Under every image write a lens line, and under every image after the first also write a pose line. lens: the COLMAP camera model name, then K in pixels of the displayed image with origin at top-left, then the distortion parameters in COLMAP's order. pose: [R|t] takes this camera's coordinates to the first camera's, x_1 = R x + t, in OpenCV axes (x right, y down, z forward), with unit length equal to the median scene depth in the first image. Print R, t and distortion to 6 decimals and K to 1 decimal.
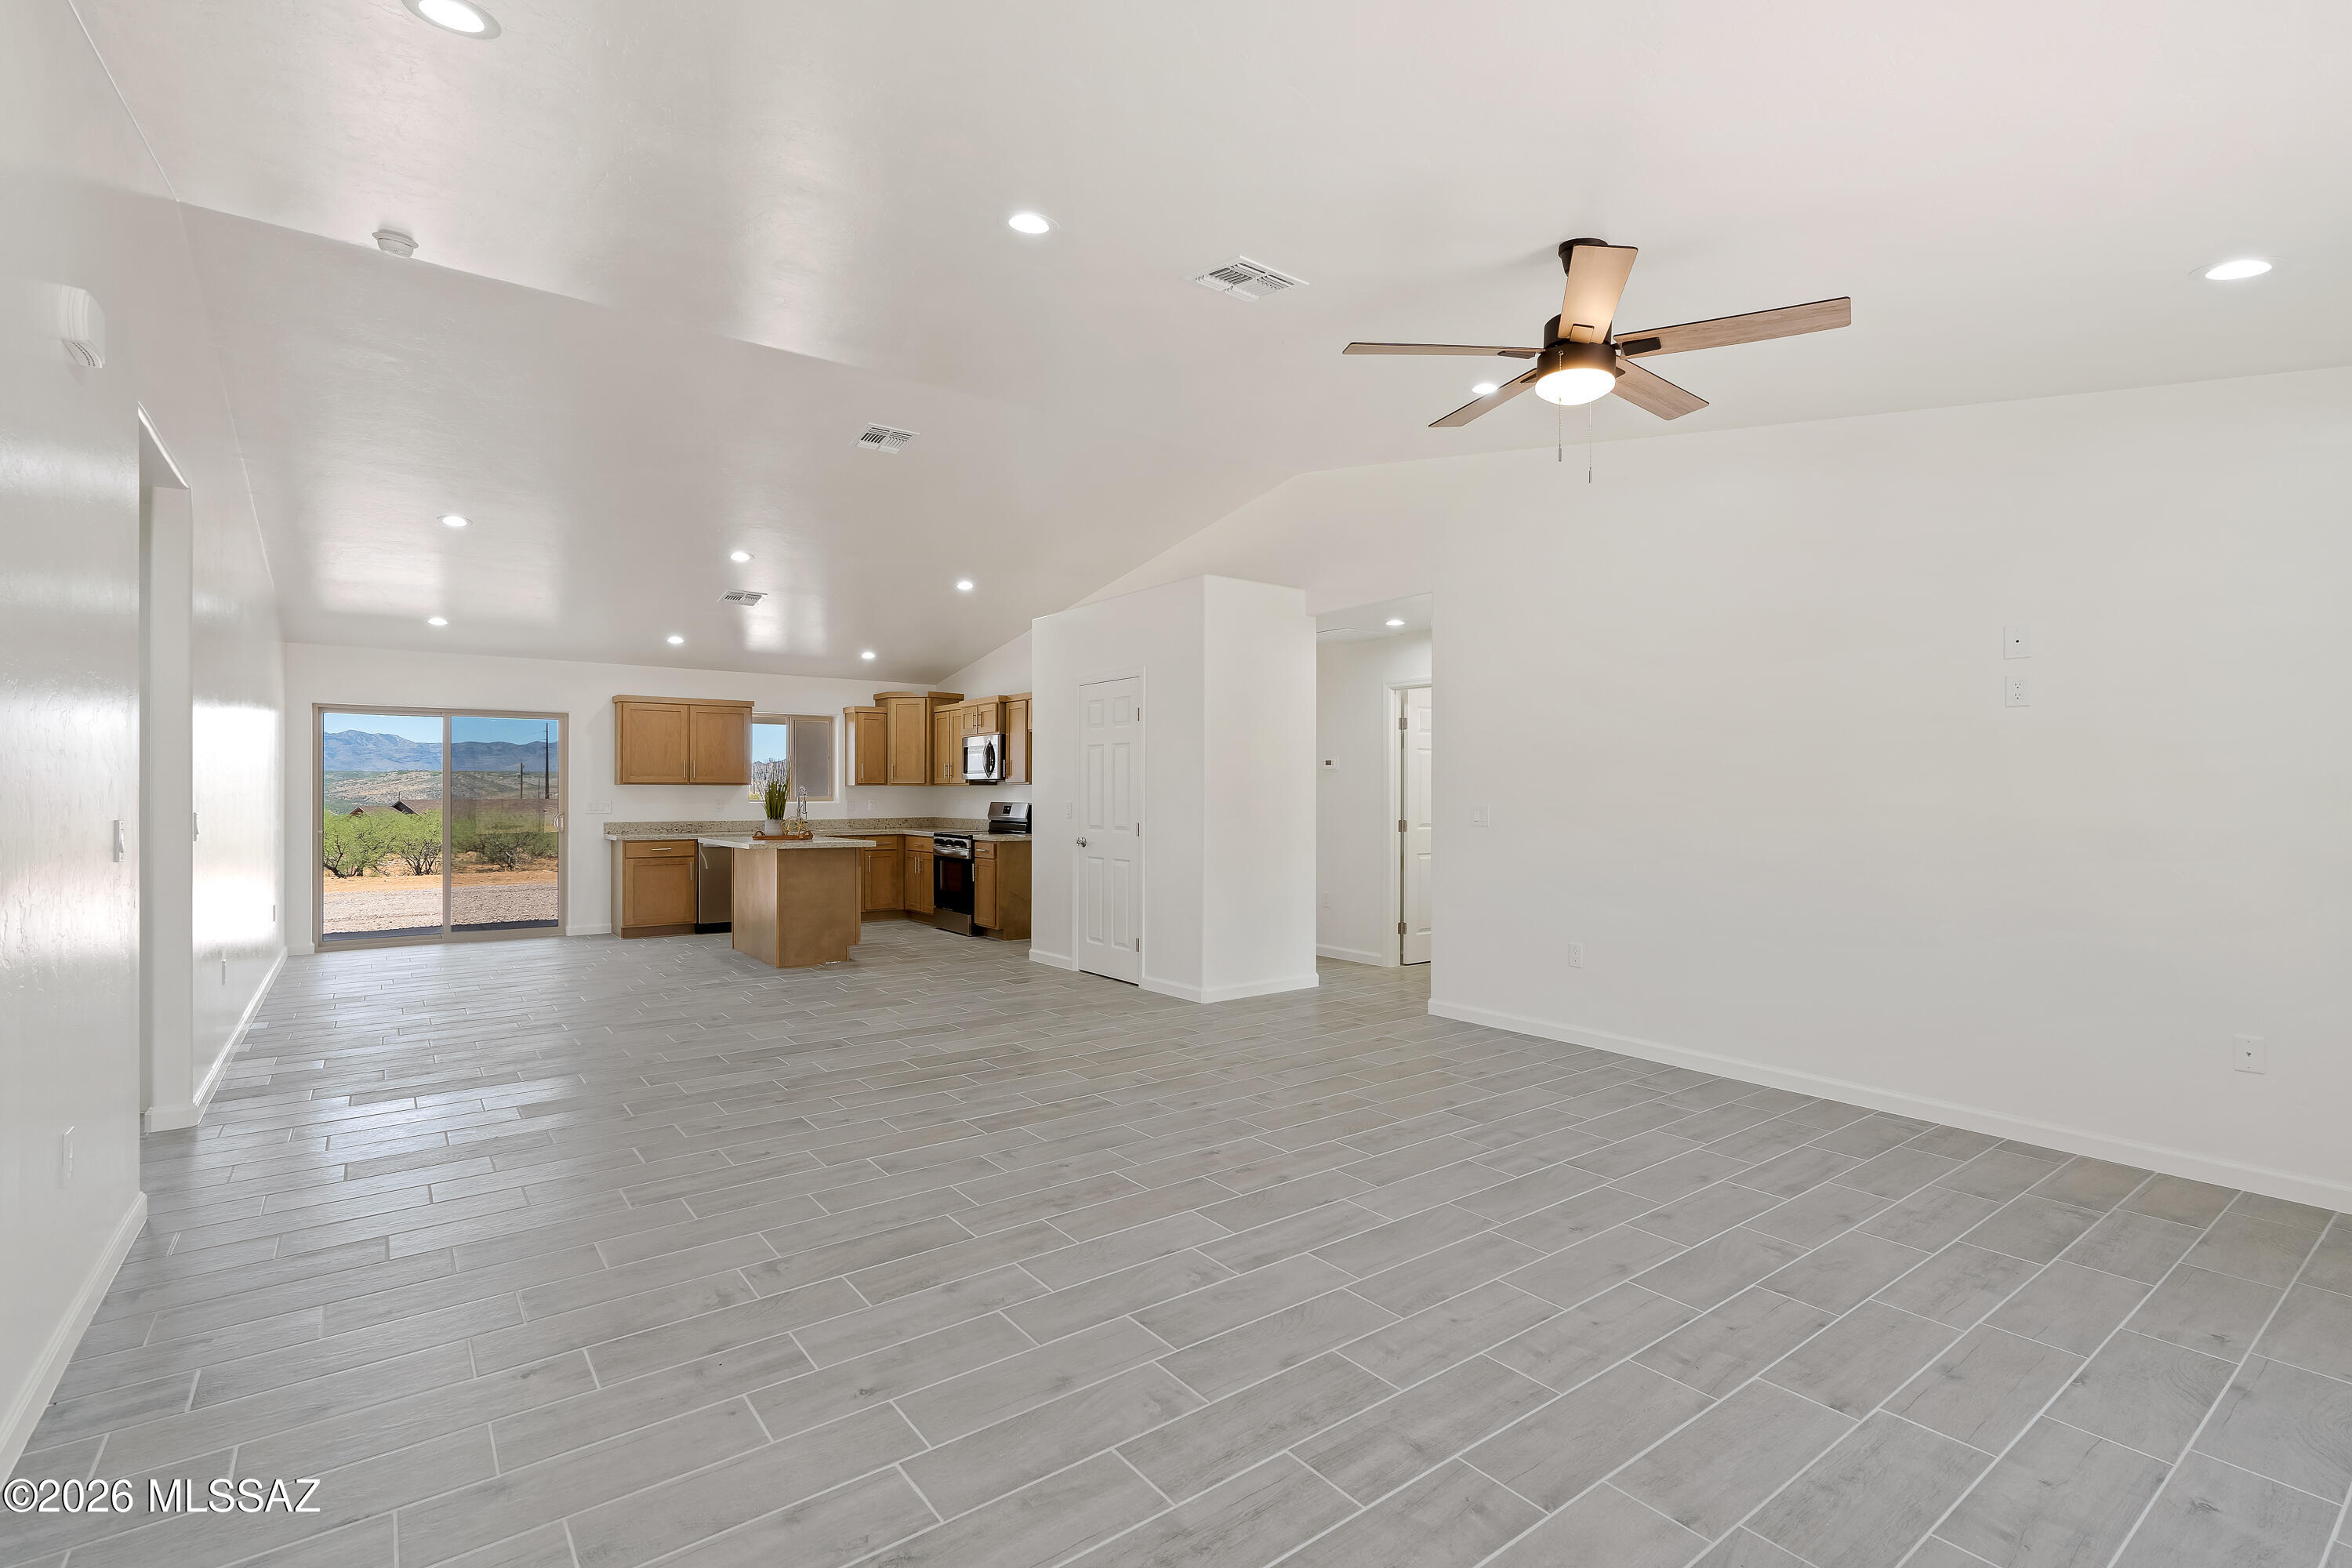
lens RADIAL K [[1071.6, 0, 1169.3], [0, 1071.6, 793.5], [0, 0, 1]] dist [-0.003821, 0.000184]
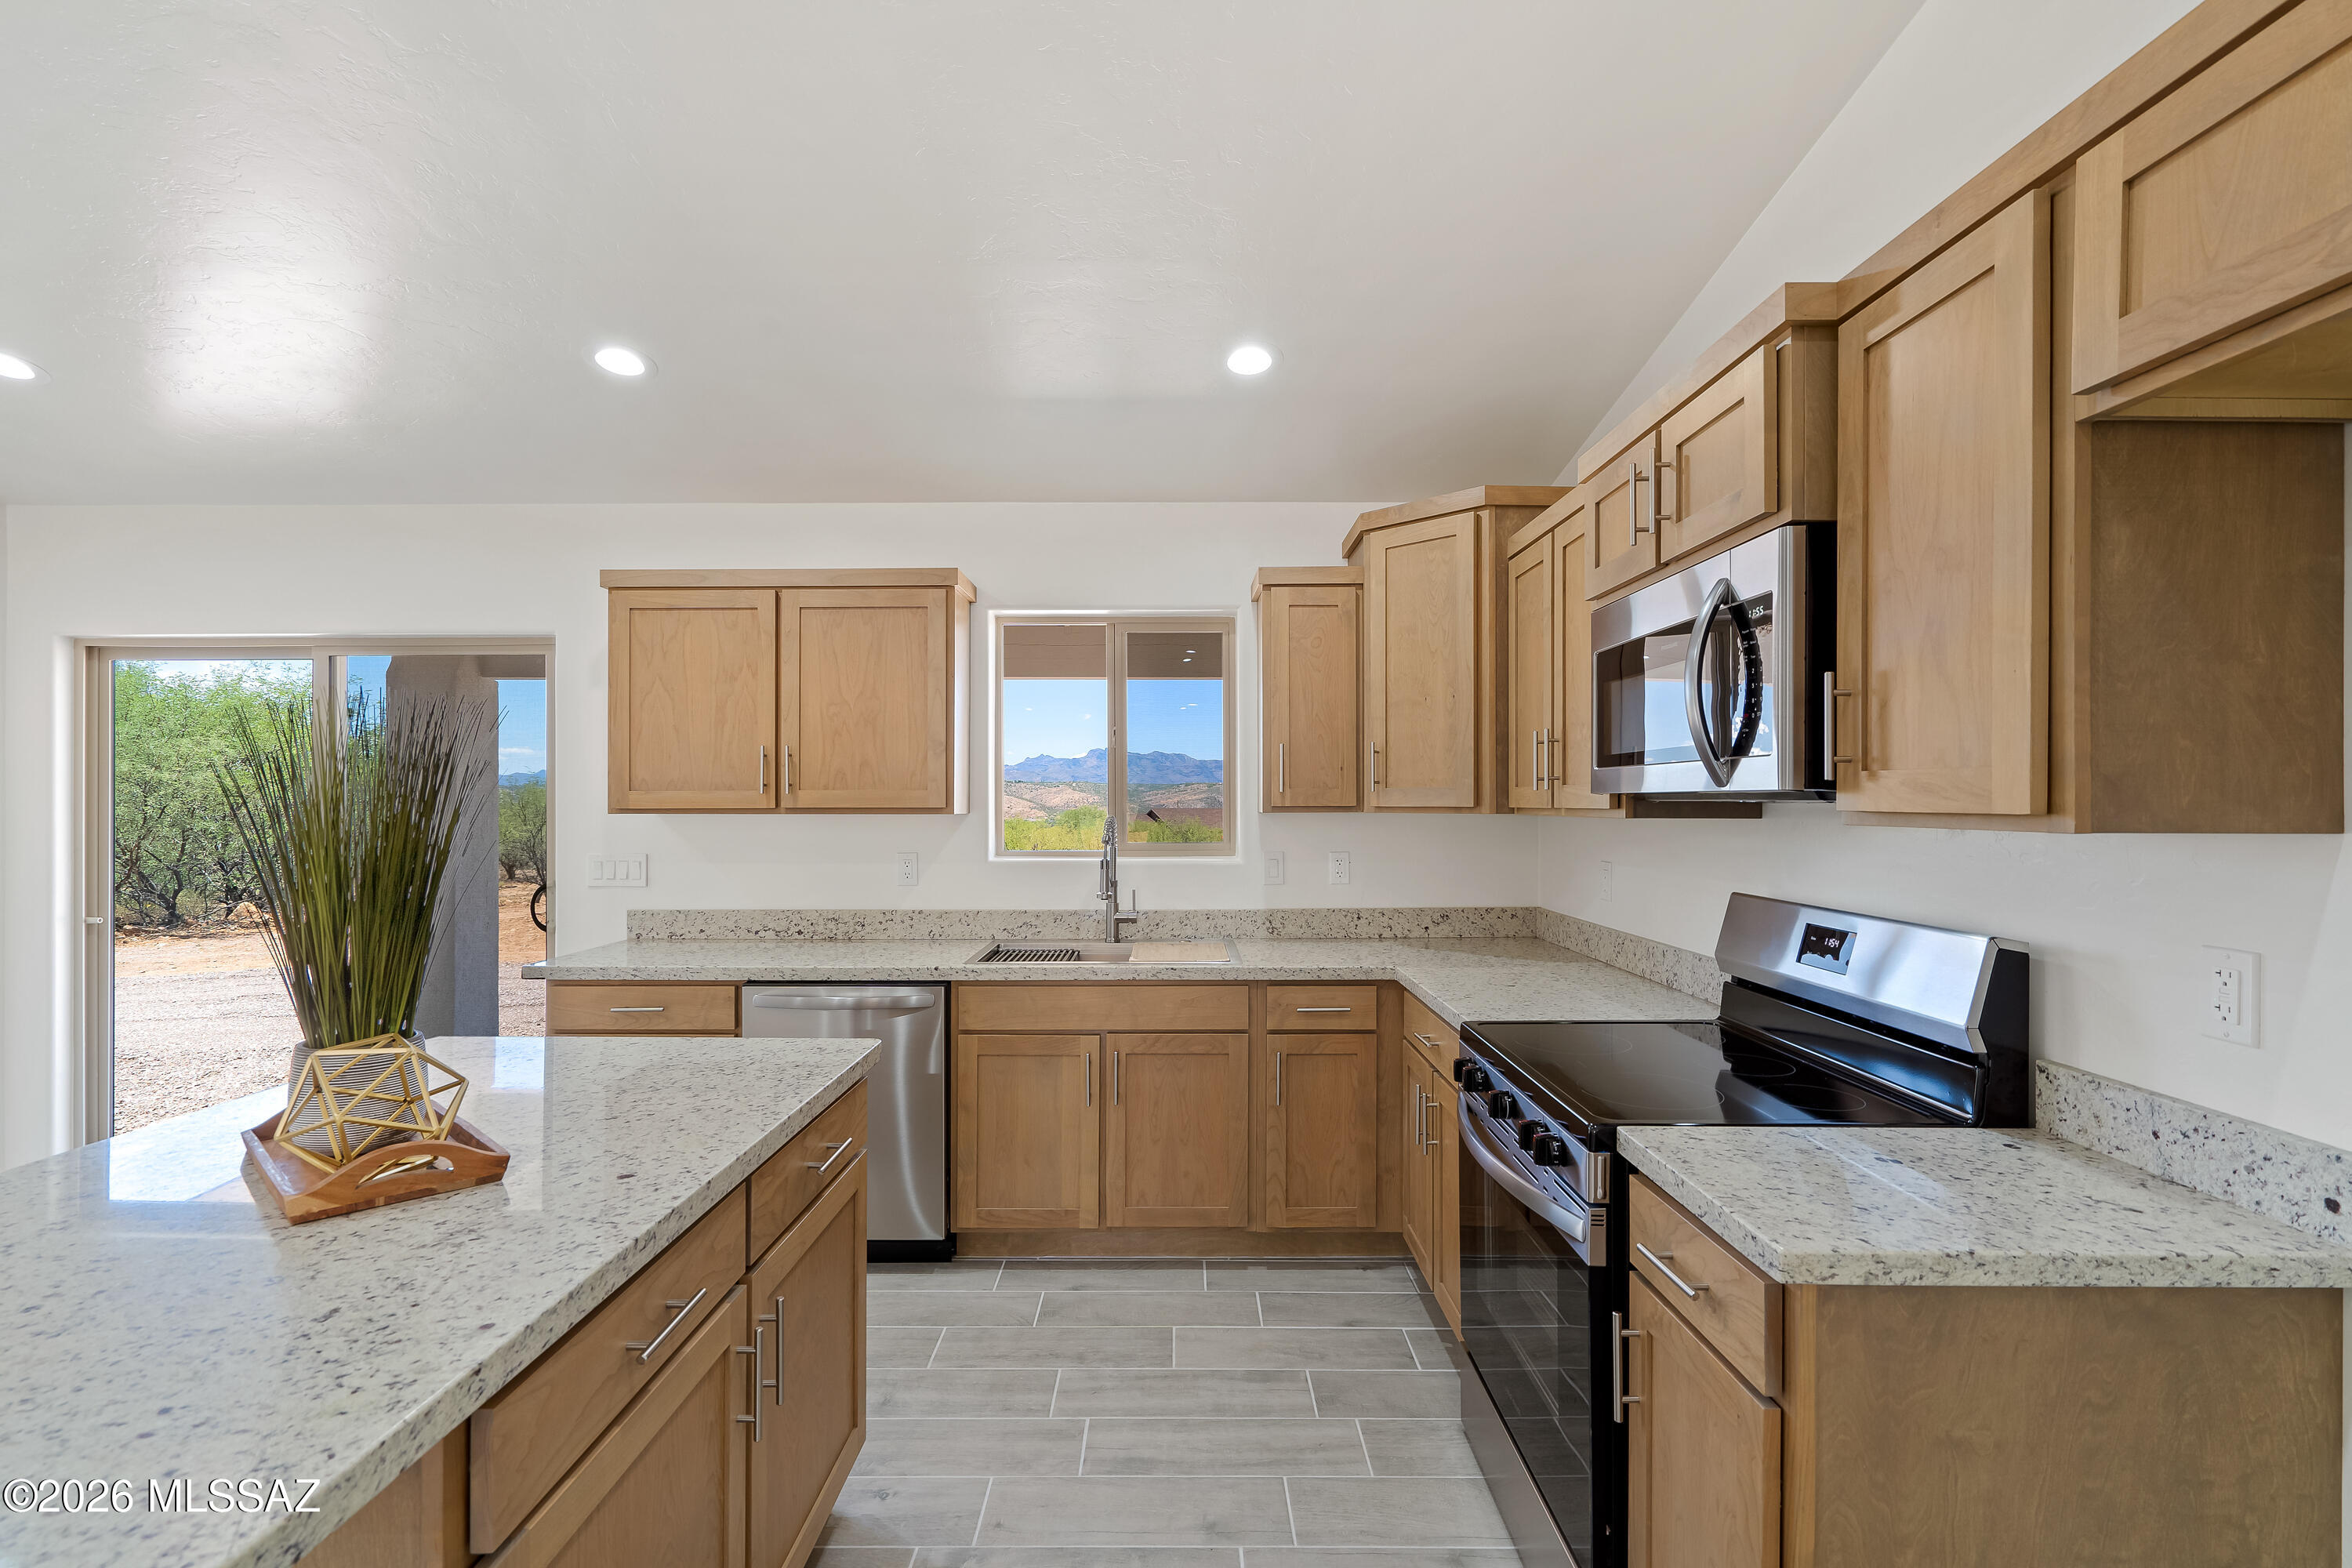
lens RADIAL K [[1071.6, 0, 1169.3], [0, 1071.6, 793.5], [0, 0, 1]] dist [-0.003821, 0.000184]
pose [[0.800851, -0.006076, -0.598833, -0.278457], [0.001771, 0.999968, -0.007777, -0.024809], [0.598861, 0.005168, 0.800836, 1.649257]]
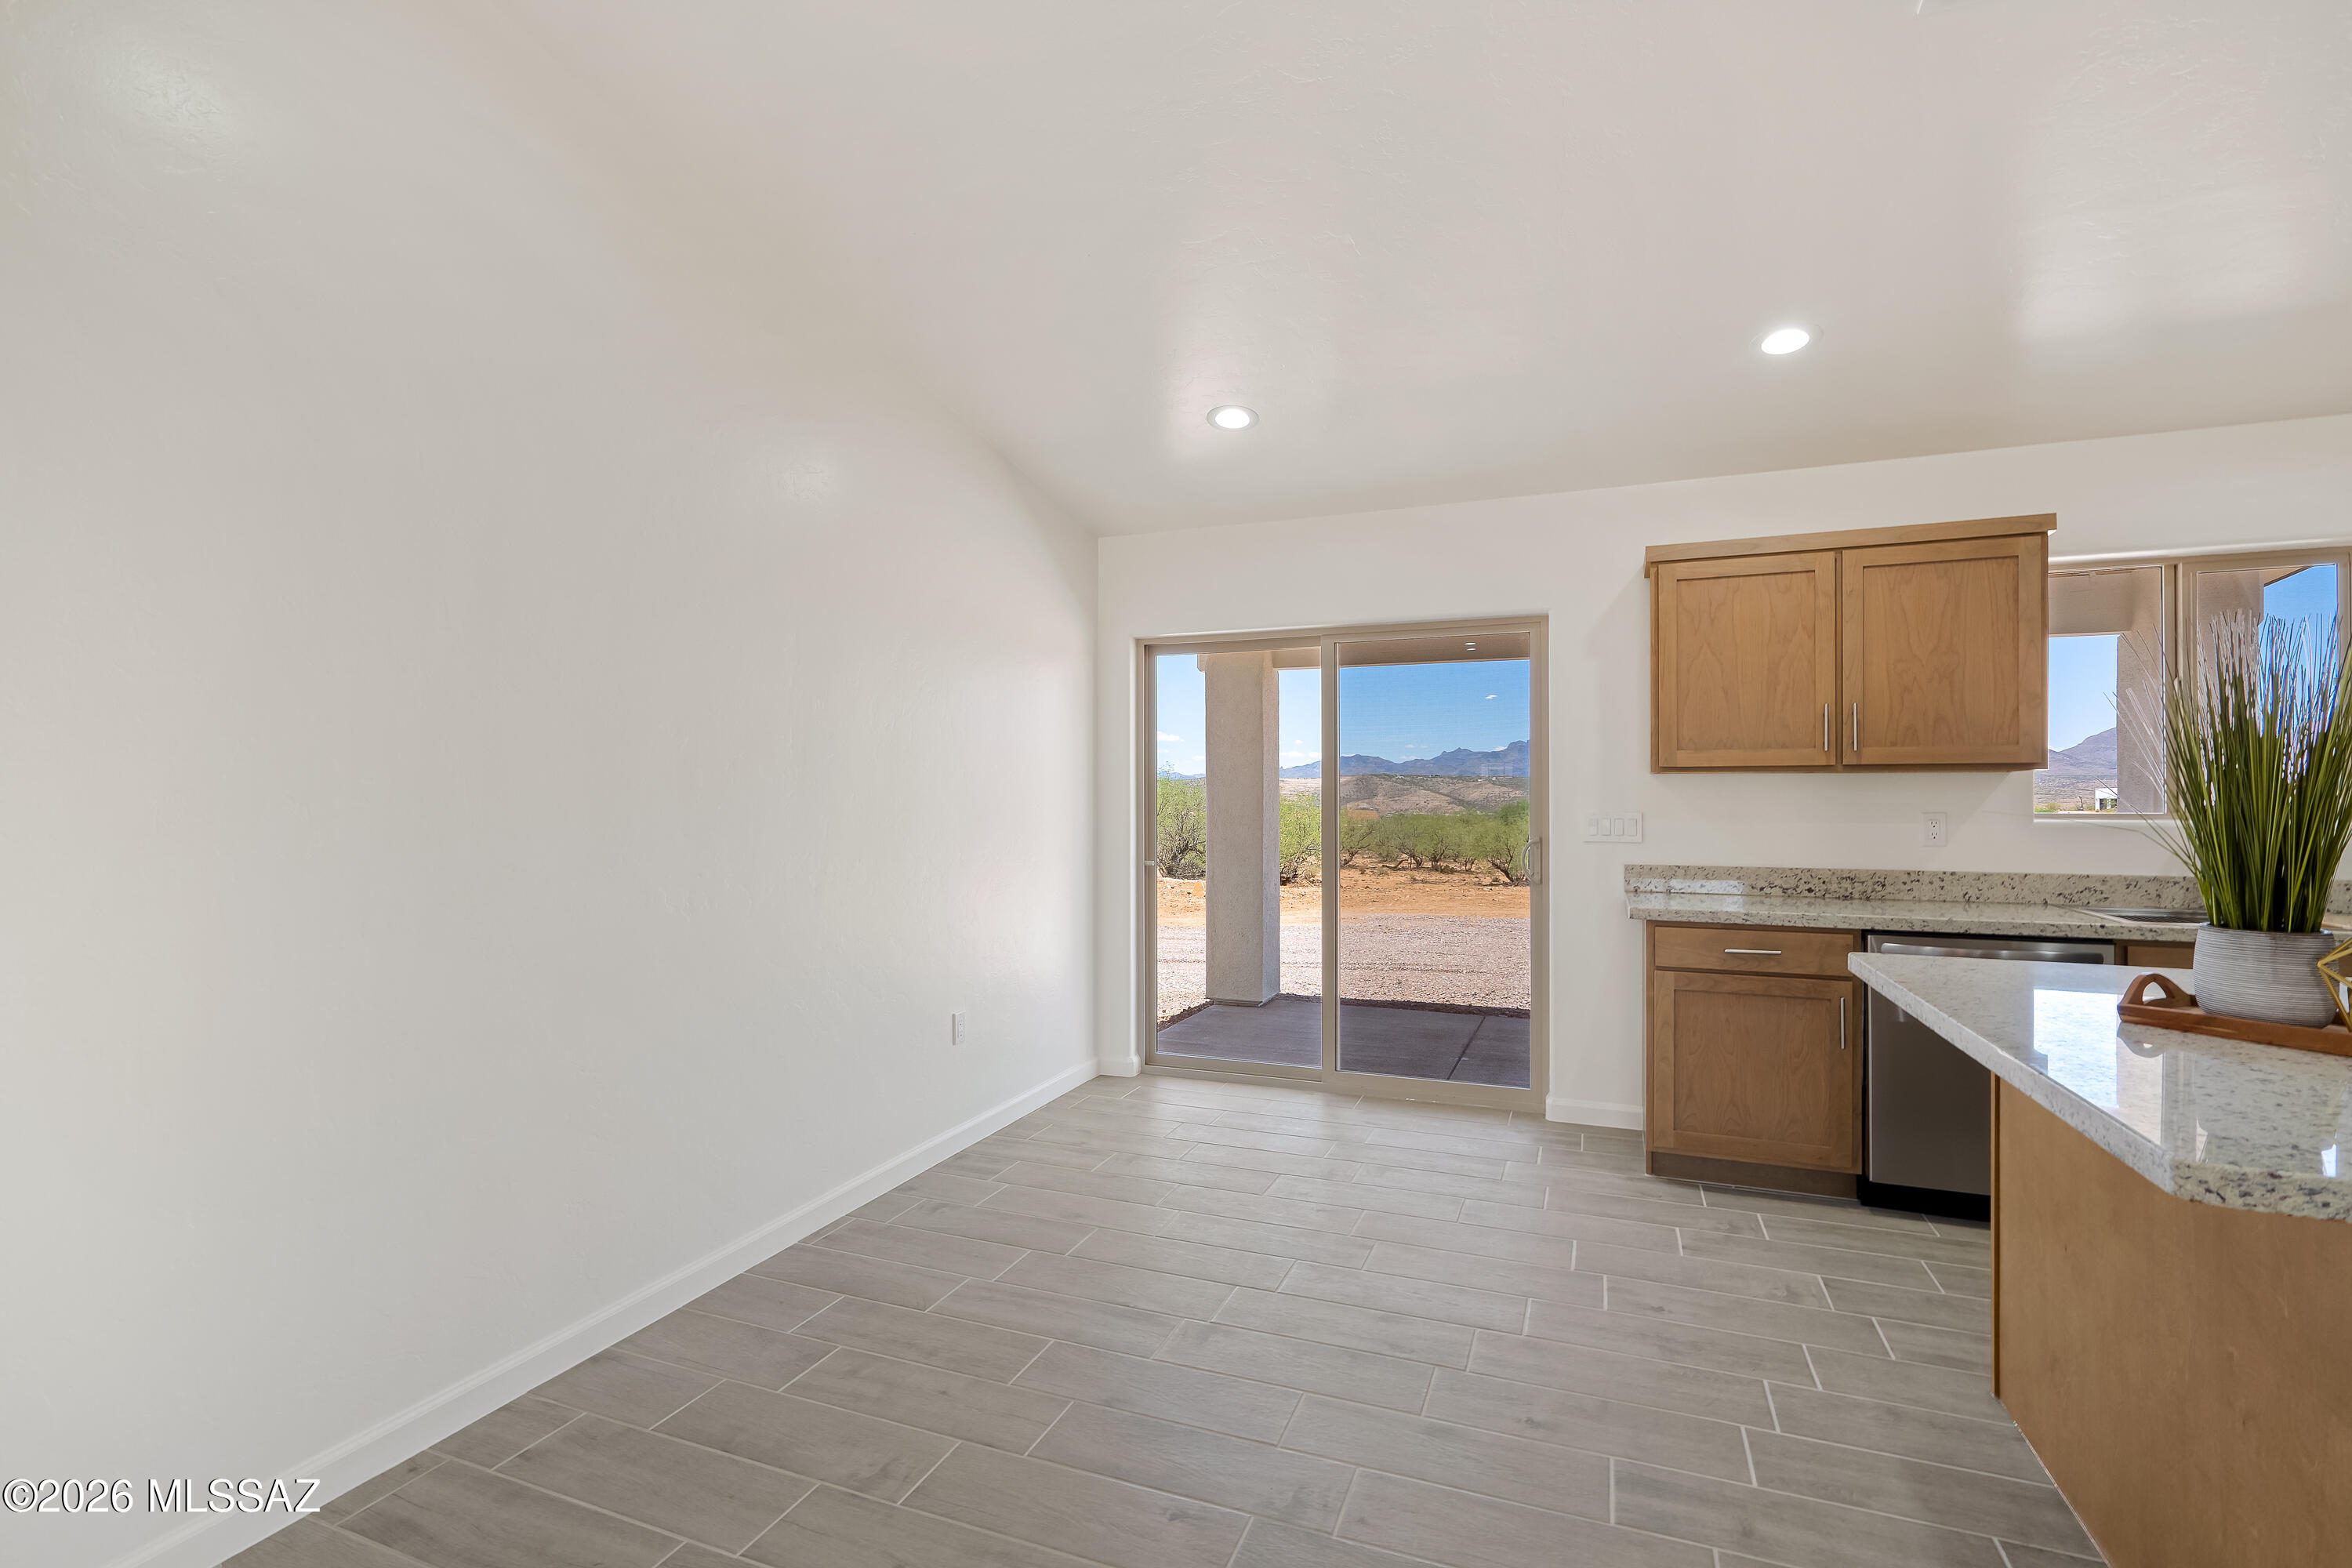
lens RADIAL K [[1068.1, 0, 1176.0], [0, 1068.1, 784.0], [0, 0, 1]] dist [0.001401, 0.000084]
pose [[0.524436, -0.010661, -0.851383, -0.539357], [0.000549, 0.999926, -0.012183, 0.001140], [0.851450, 0.005921, 0.524403, 1.290259]]
